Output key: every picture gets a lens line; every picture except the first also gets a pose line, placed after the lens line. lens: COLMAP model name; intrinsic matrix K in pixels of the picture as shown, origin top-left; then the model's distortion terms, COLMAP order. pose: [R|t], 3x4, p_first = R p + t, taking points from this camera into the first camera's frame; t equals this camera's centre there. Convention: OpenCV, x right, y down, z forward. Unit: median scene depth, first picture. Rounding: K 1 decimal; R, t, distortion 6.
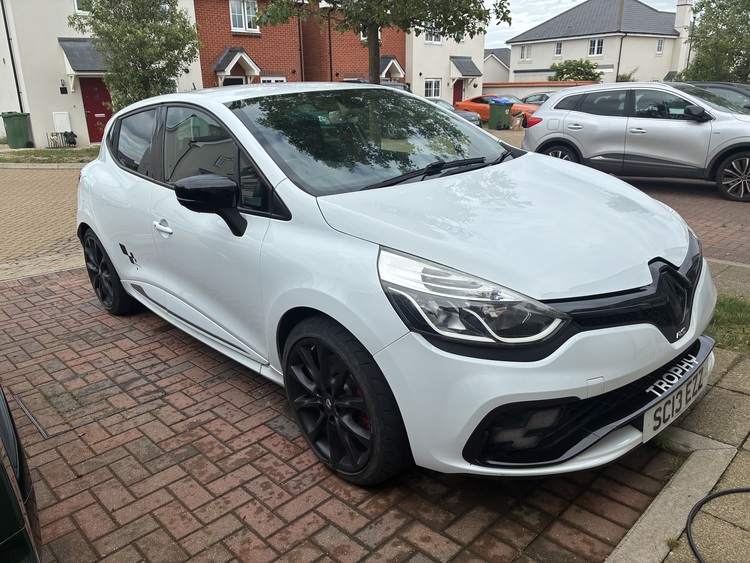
lens RADIAL K [[581.5, 0, 381.1], [0, 581.5, 283.8], [0, 0, 1]] dist [0.077219, -0.115207]
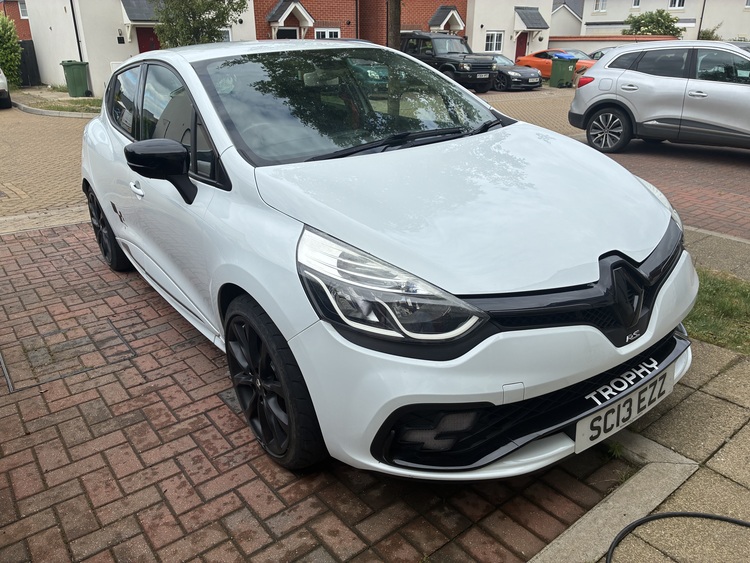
lens RADIAL K [[581.4, 0, 375.0], [0, 581.4, 281.5], [0, 0, 1]] dist [0.067462, -0.093576]
pose [[0.993023, 0.055127, -0.104241, 0.189389], [-0.047822, 0.996306, 0.071328, -0.041271], [0.107788, -0.065845, 0.991991, 0.067688]]
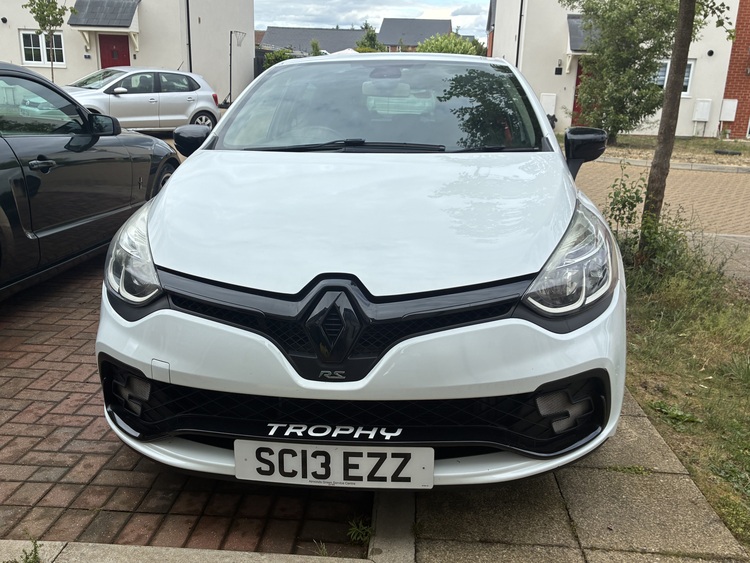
lens RADIAL K [[715.2, 0, 375.0], [0, 715.2, 281.5], [0, 0, 1]] dist [0.005067, 0.004185]
pose [[0.664114, 0.250301, -0.704487, 1.061311], [-0.279606, 0.957066, 0.076459, -0.106401], [0.693378, 0.146201, 0.705586, 0.343920]]
